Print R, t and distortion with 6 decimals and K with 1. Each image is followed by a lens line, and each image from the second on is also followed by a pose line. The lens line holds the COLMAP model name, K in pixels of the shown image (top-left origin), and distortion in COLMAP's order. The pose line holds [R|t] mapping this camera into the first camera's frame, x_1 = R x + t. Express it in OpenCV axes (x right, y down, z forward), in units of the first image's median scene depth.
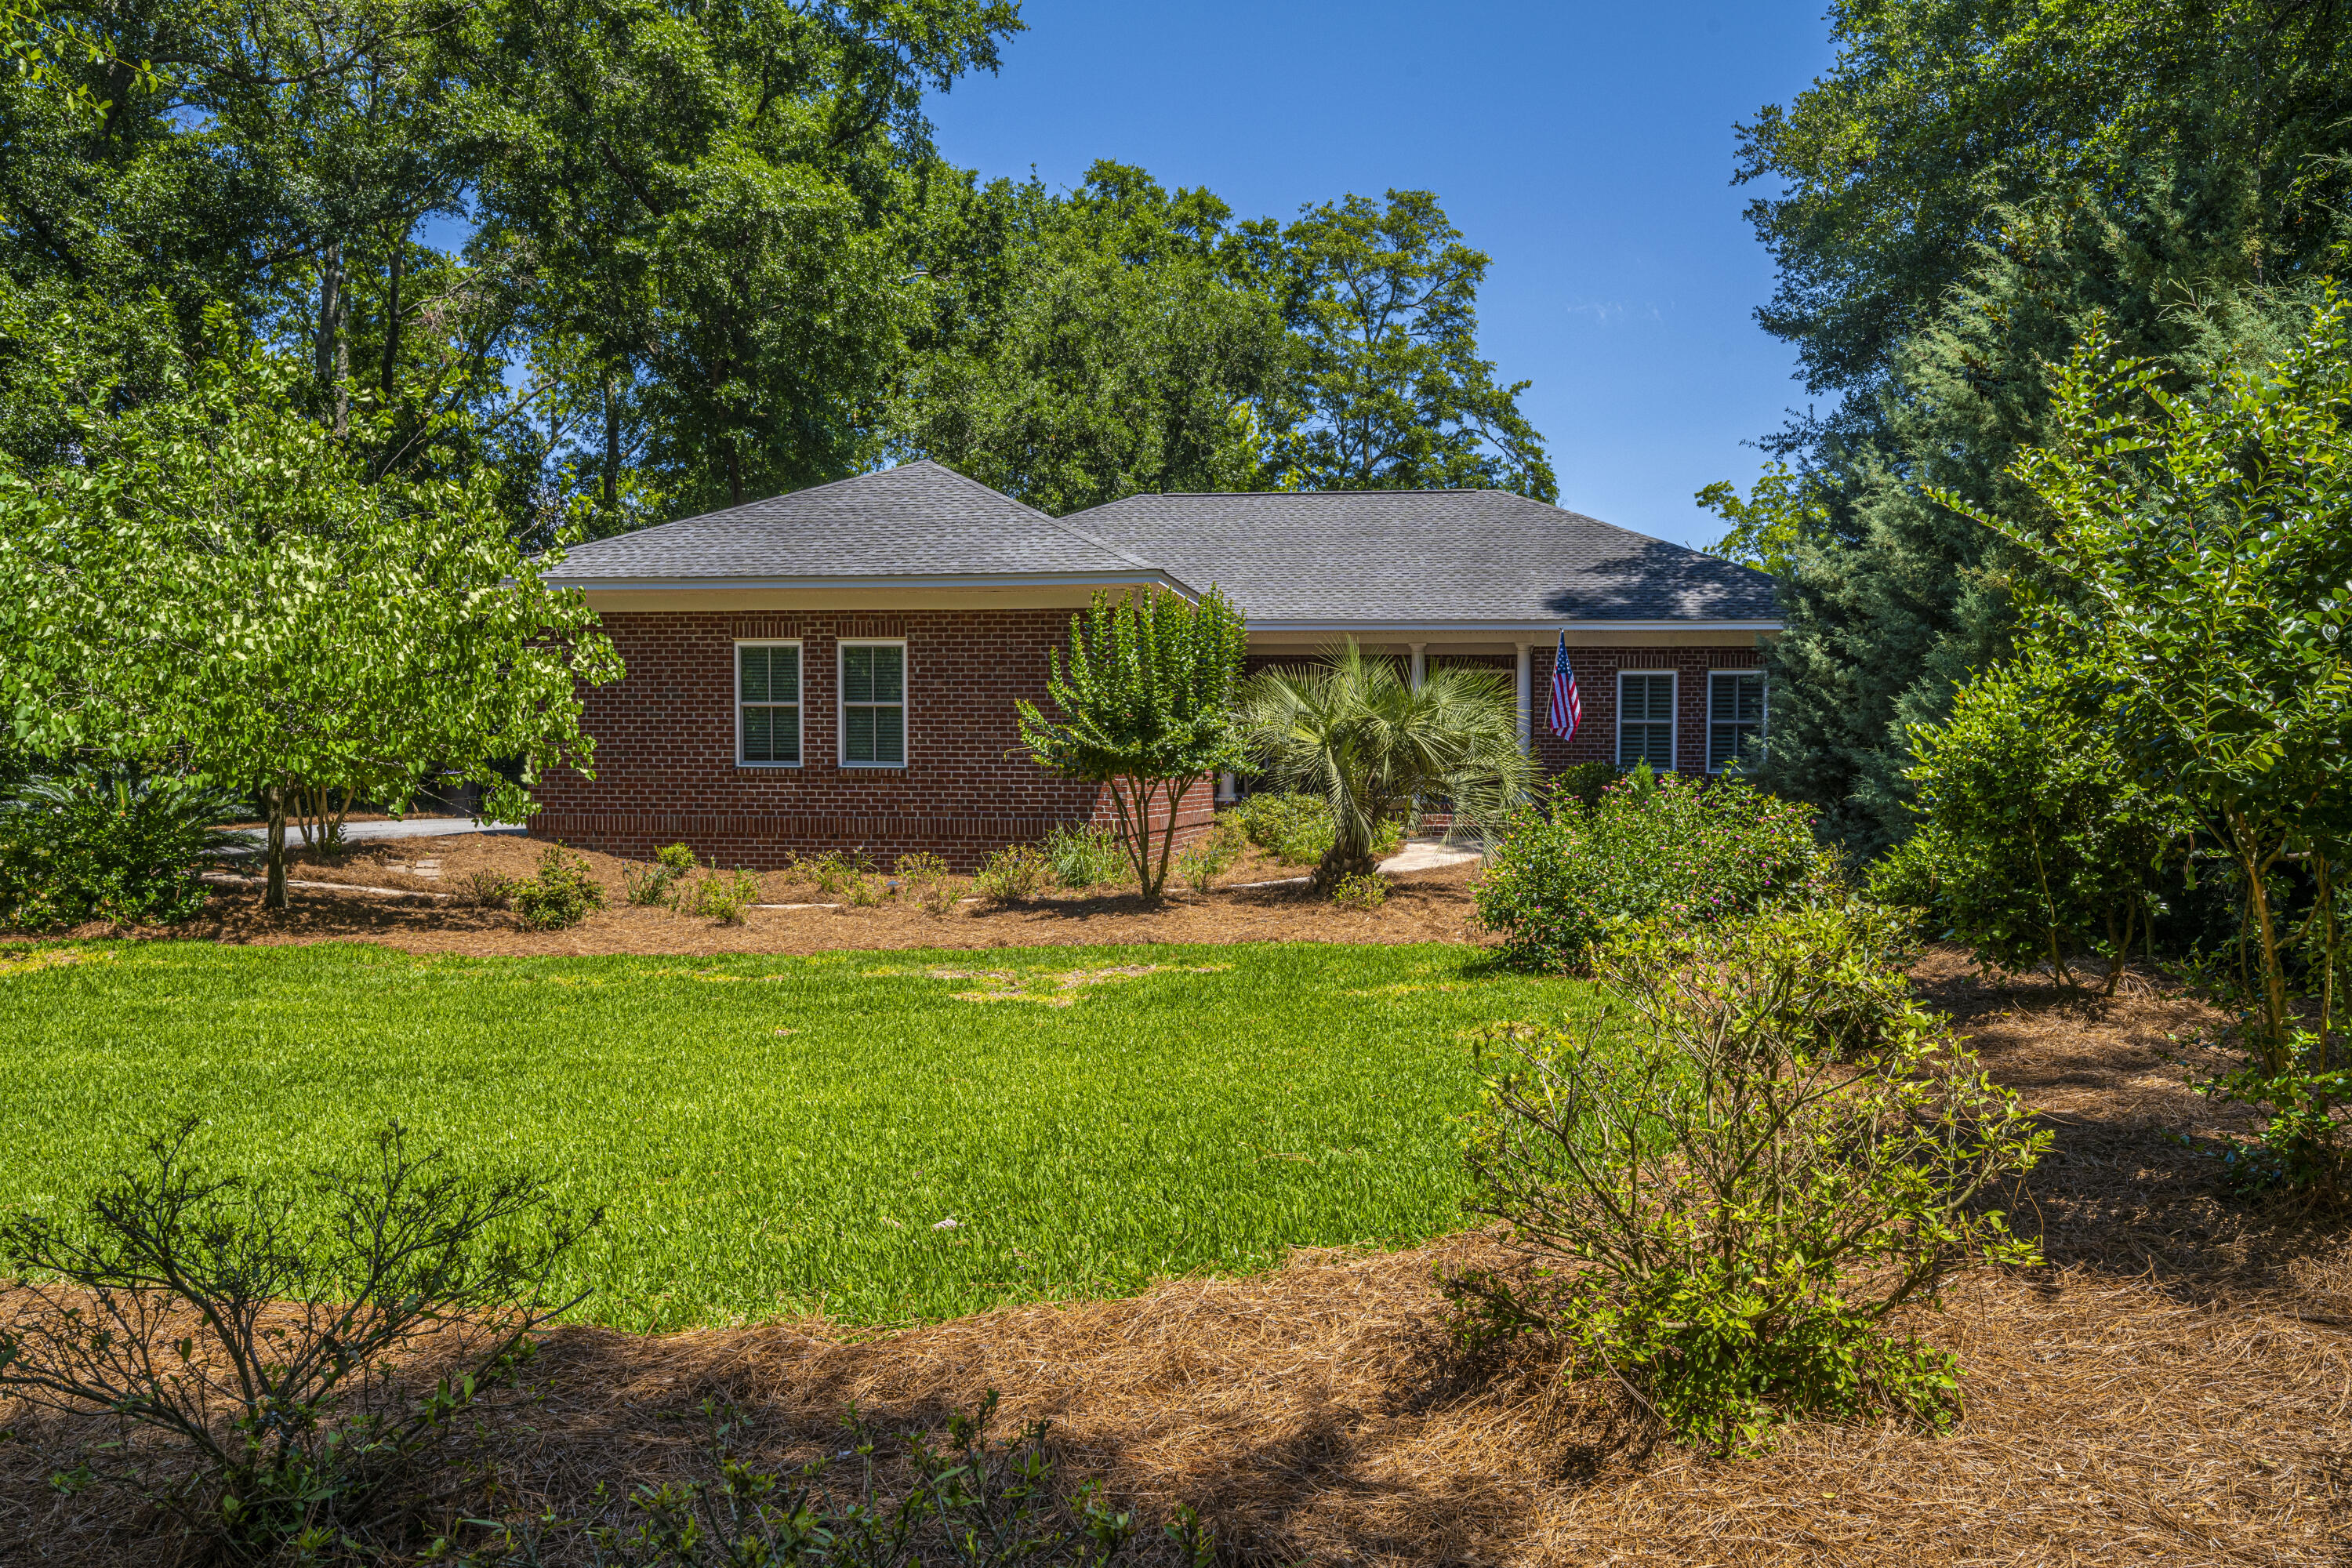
lens RADIAL K [[1636.4, 0, 1247.5], [0, 1636.4, 849.8], [0, 0, 1]] dist [0.011615, 0.003433]
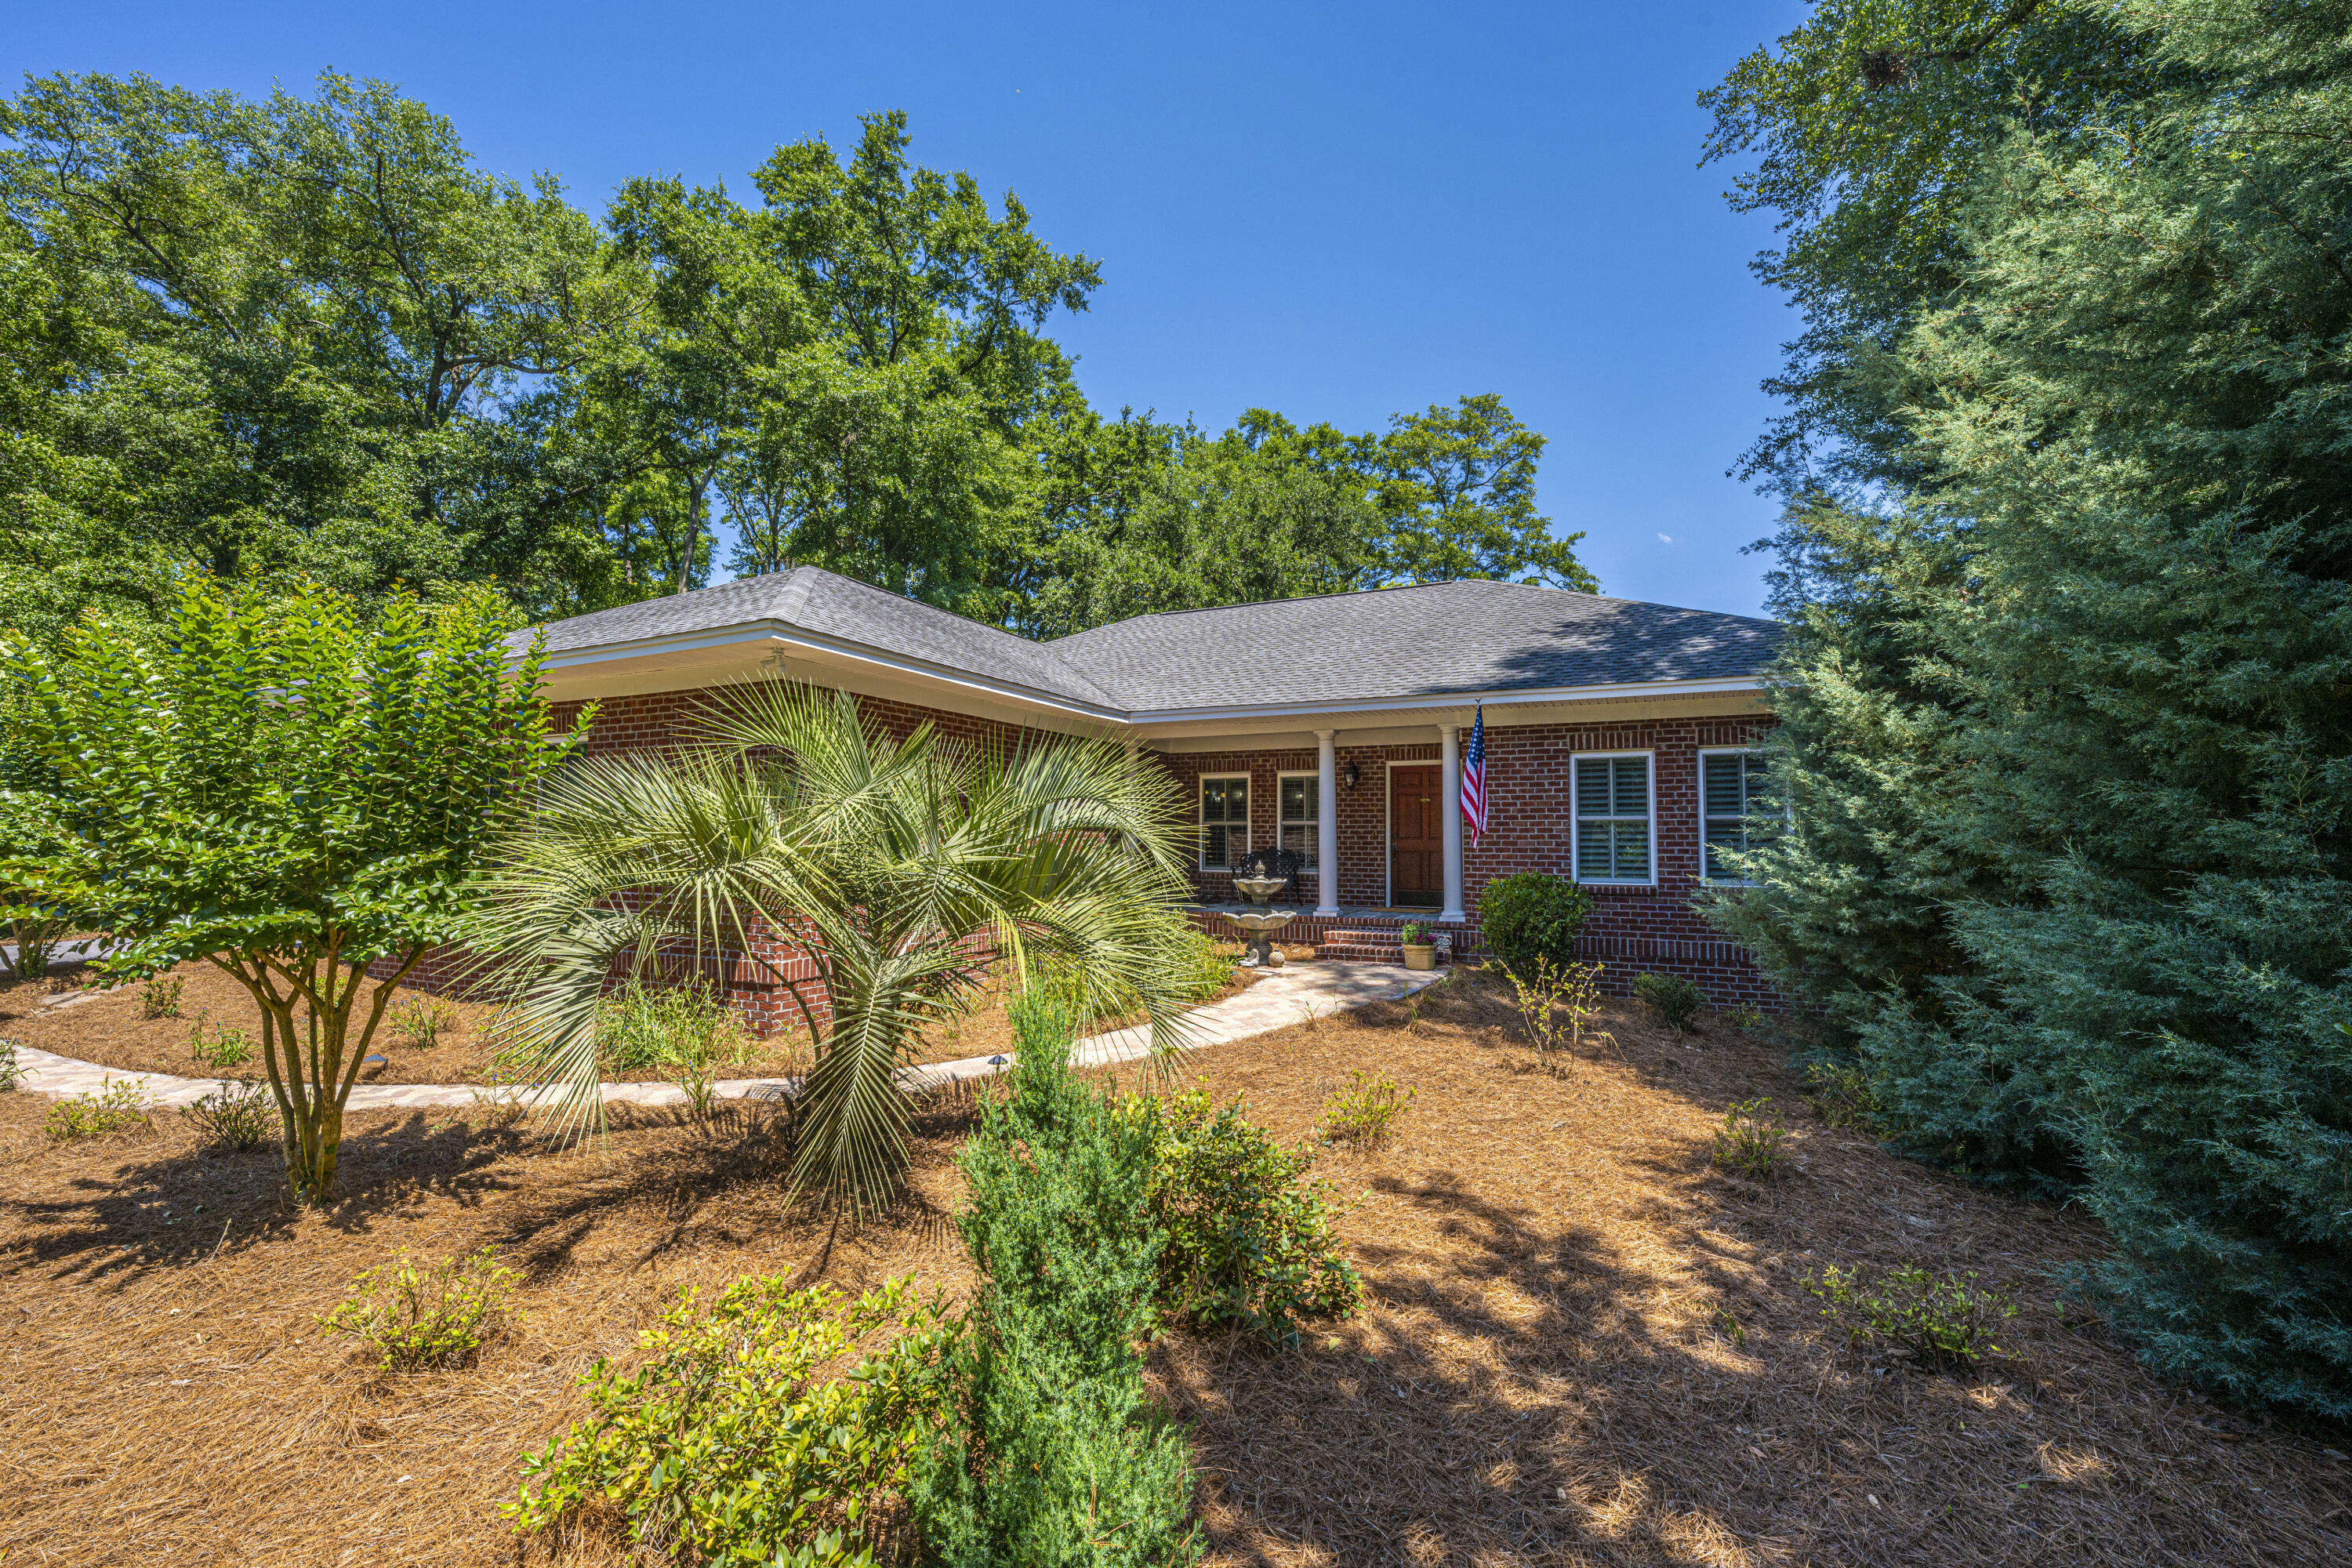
lens RADIAL K [[981.9, 0, 1197.0], [0, 981.9, 792.5], [0, 0, 1]] dist [0.013535, -0.000259]
pose [[0.956619, -0.026656, -0.290121, 0.272277], [-0.003064, 0.994830, -0.101508, -0.053123], [0.291327, 0.097993, 0.951591, 0.638296]]
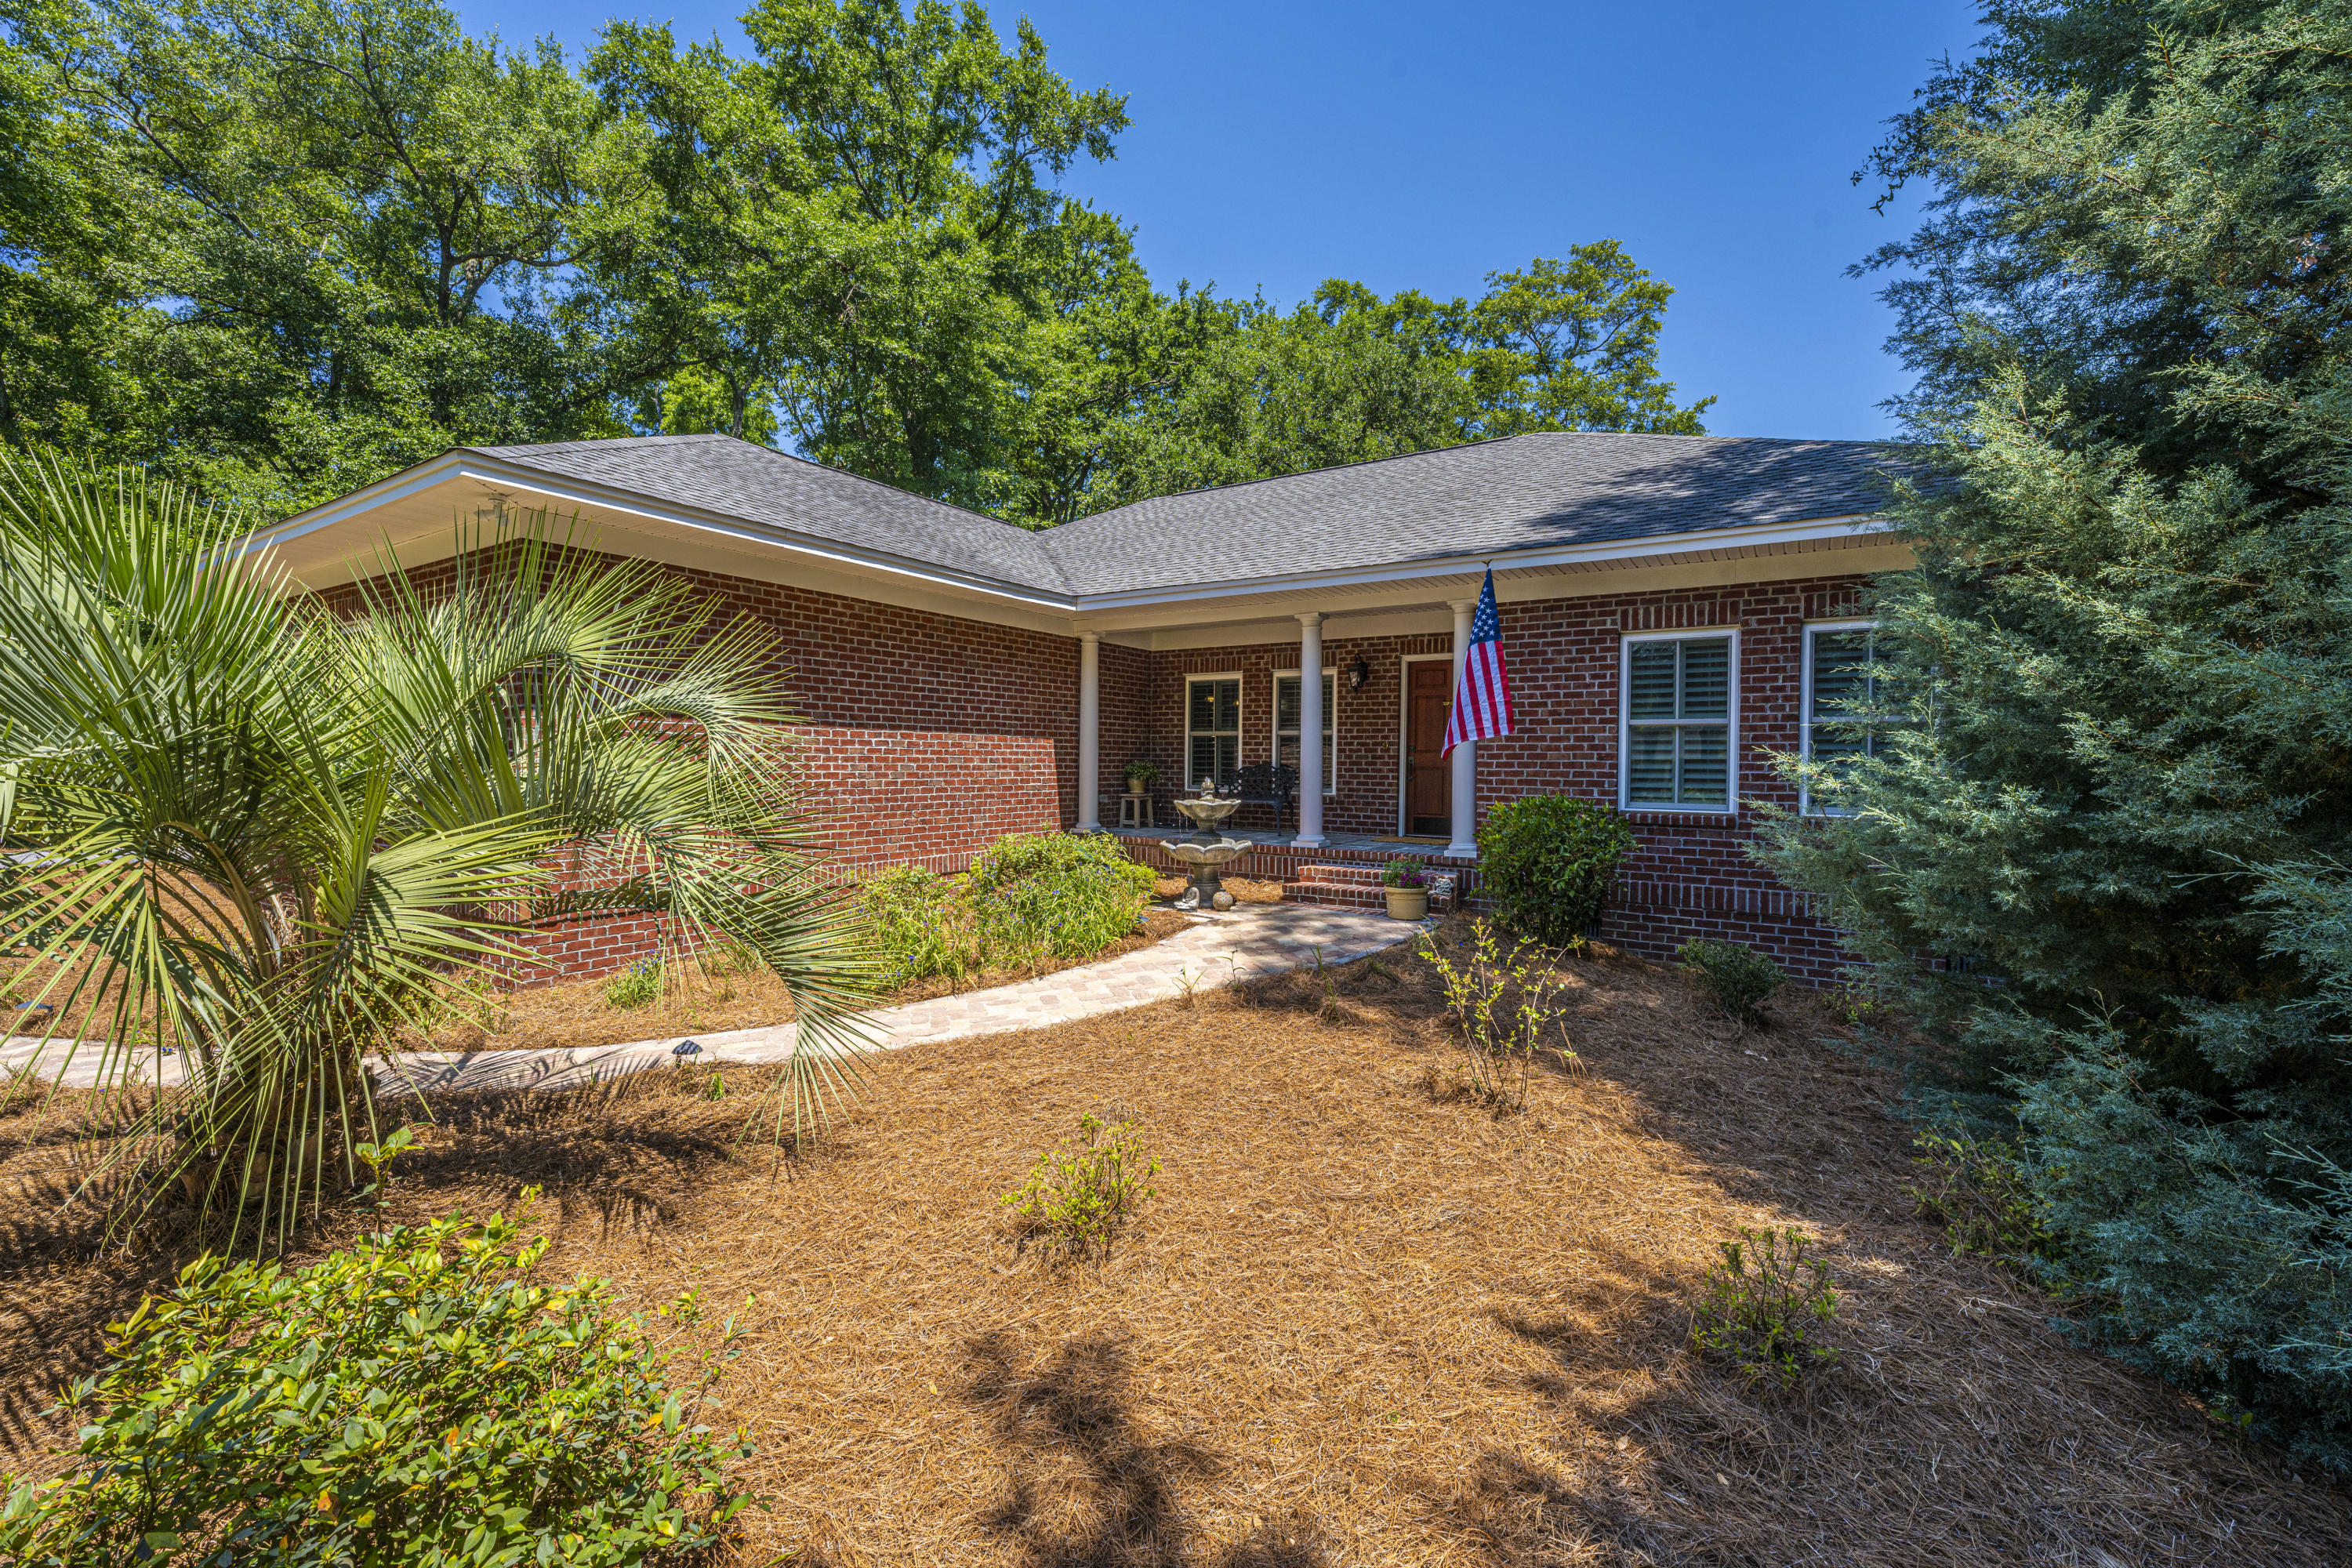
lens RADIAL K [[981.9, 0, 1176.9], [0, 981.9, 772.8], [0, 0, 1]] dist [0.013535, -0.000259]
pose [[0.908123, -0.000855, -0.418702, 0.323132], [-0.016975, 0.999101, -0.038858, -0.055863], [0.418358, 0.042395, 0.907292, 0.798430]]
